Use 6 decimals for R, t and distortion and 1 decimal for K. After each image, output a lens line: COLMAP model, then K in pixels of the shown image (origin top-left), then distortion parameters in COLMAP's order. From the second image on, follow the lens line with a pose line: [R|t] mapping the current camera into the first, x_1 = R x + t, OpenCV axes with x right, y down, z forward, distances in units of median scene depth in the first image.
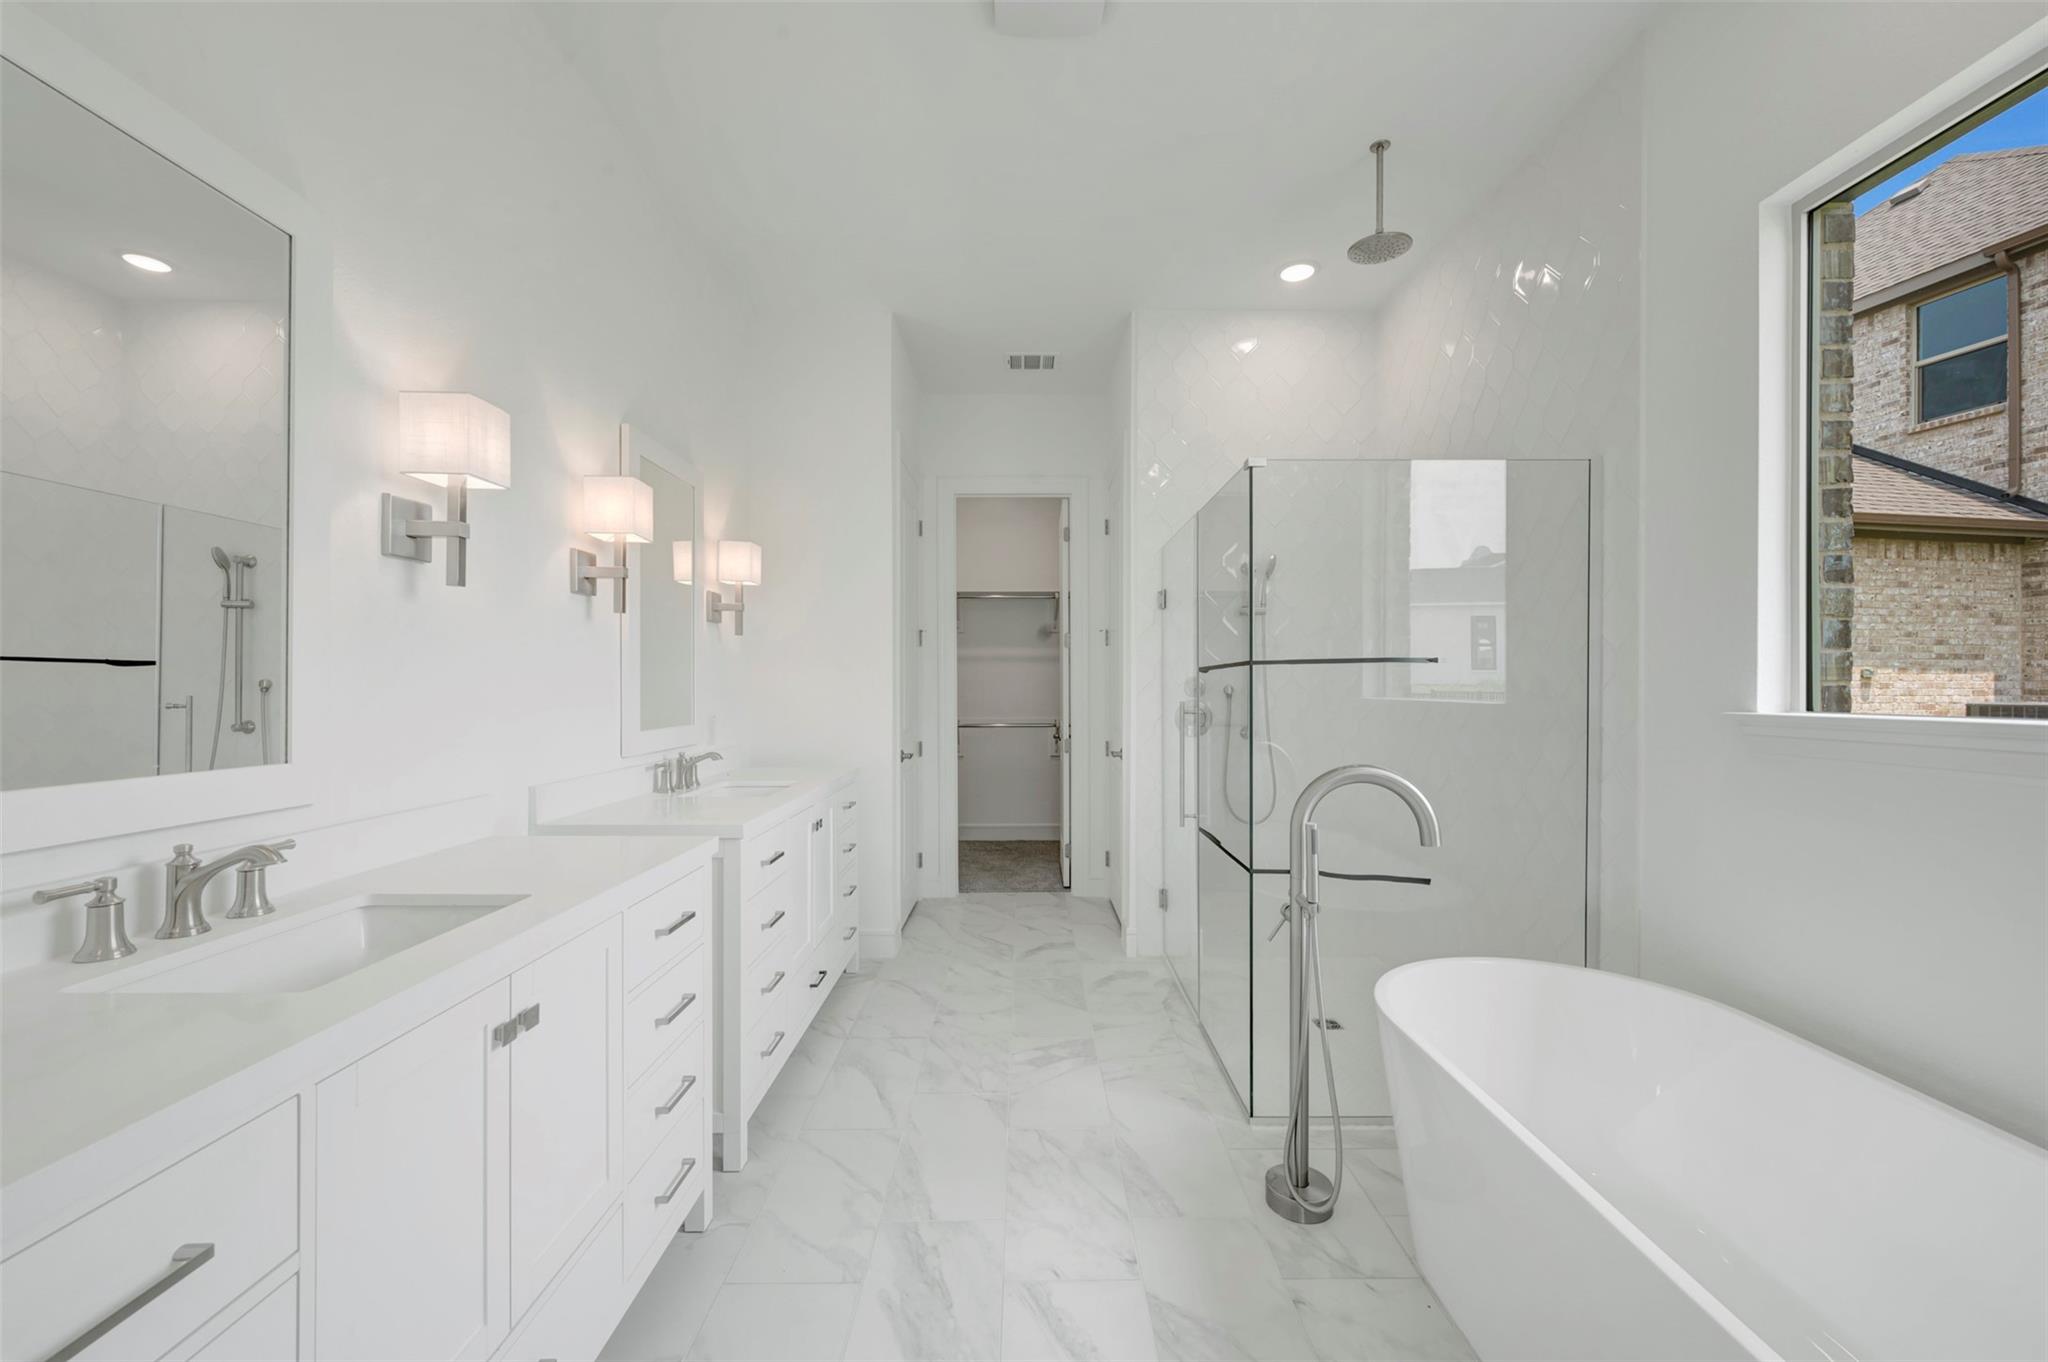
lens RADIAL K [[812.8, 0, 1024.1], [0, 812.8, 673.6], [0, 0, 1]] dist [0.000505, -0.000013]
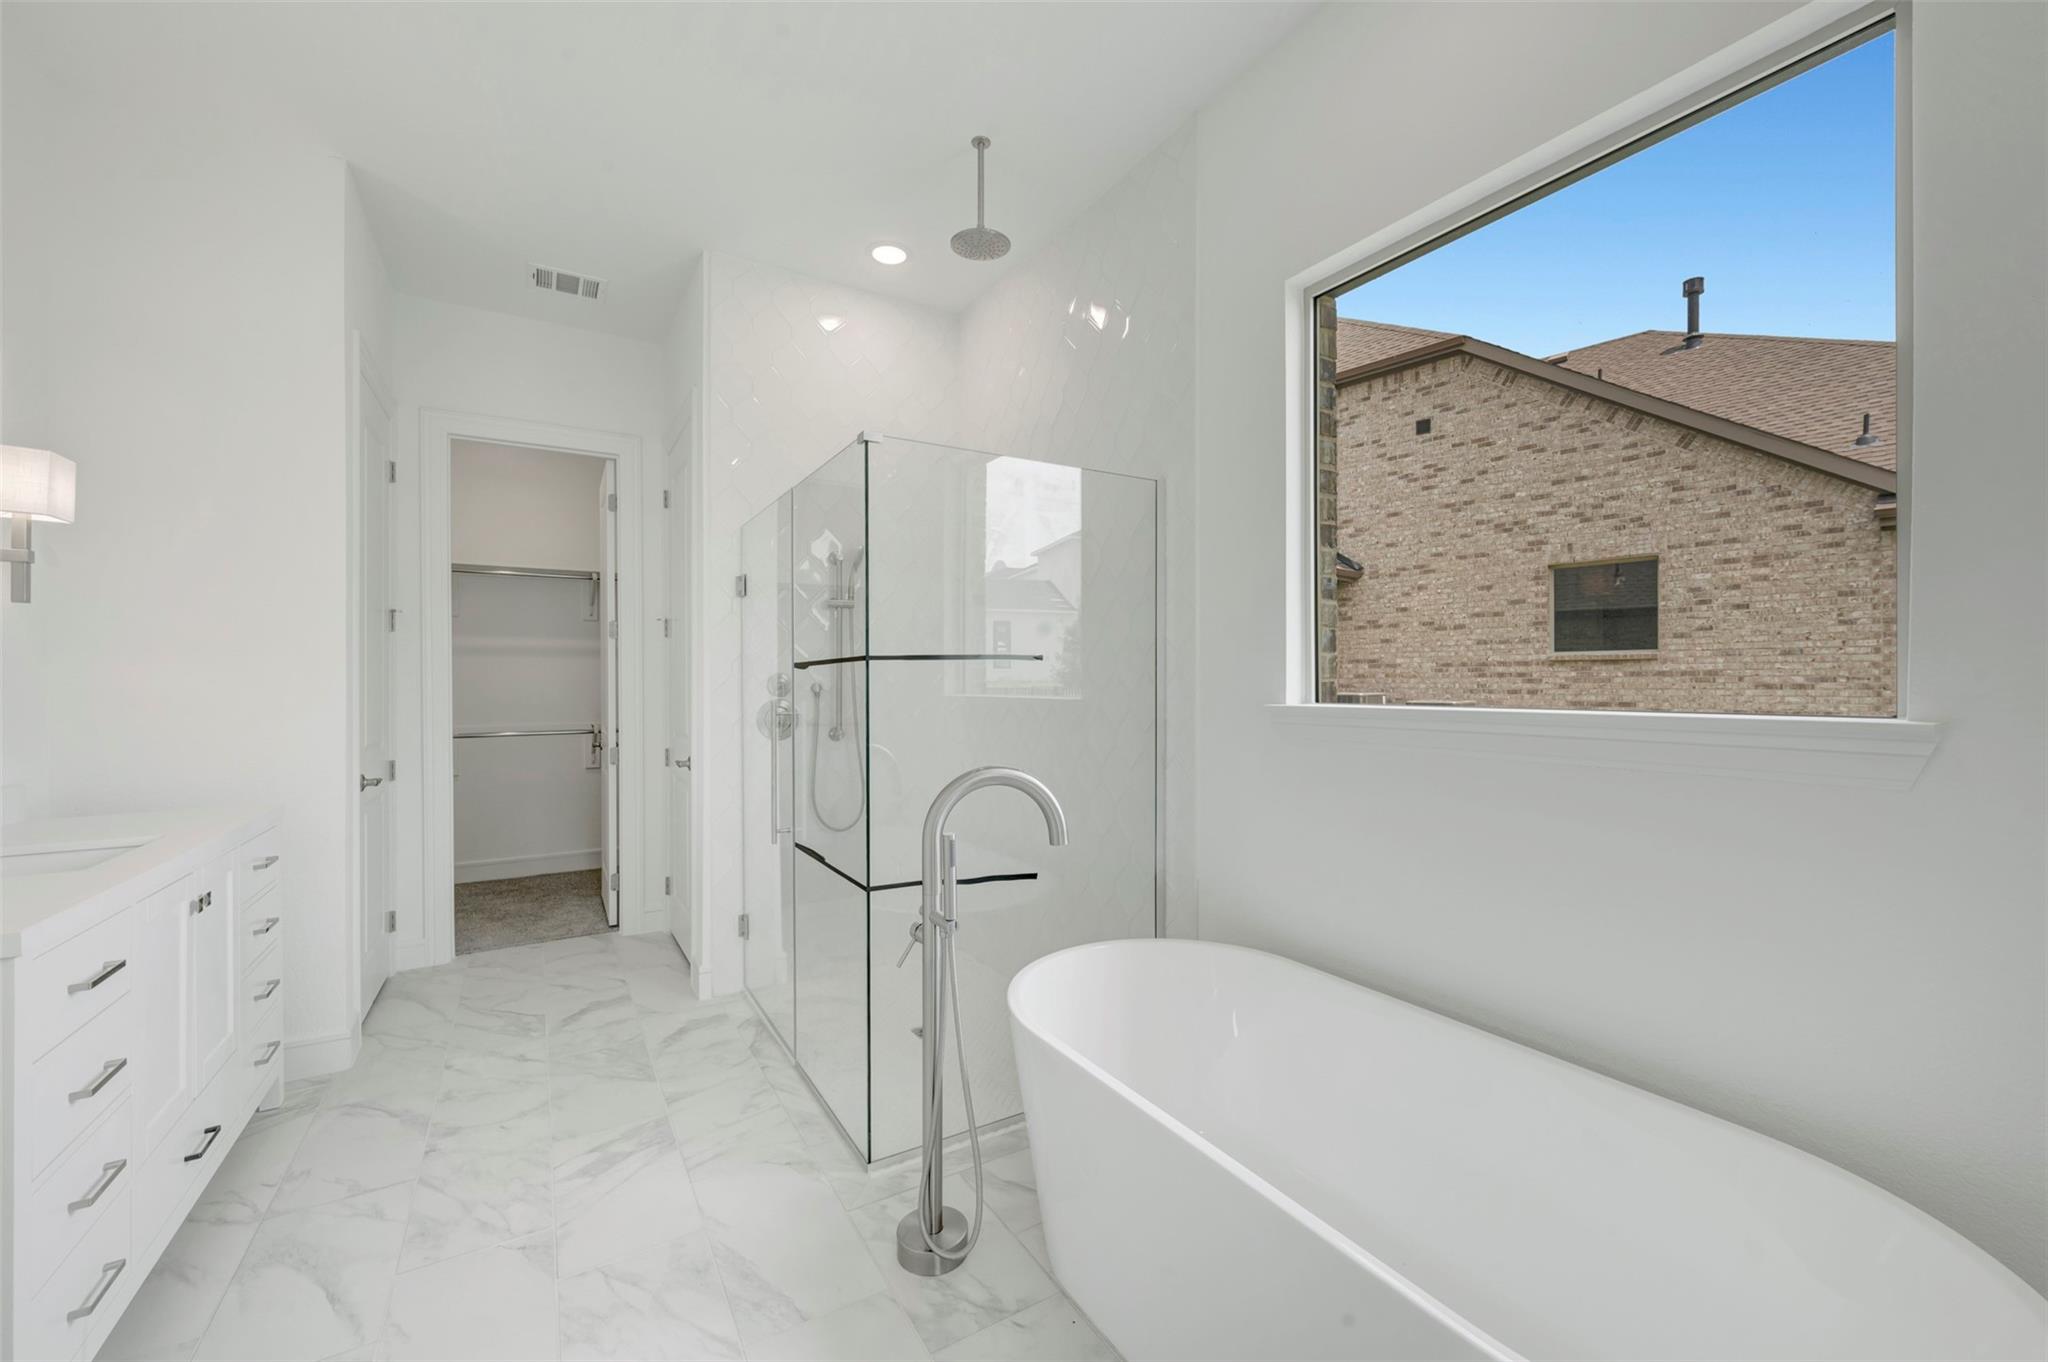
lens RADIAL K [[812.8, 0, 1027.4], [0, 812.8, 675.4], [0, 0, 1]] dist [0.000505, -0.000013]
pose [[0.854189, 0.002102, 0.519959, -0.034207], [-0.004698, 0.999982, 0.003675, 0.001750], [-0.519942, -0.005582, 0.854183, 0.125771]]
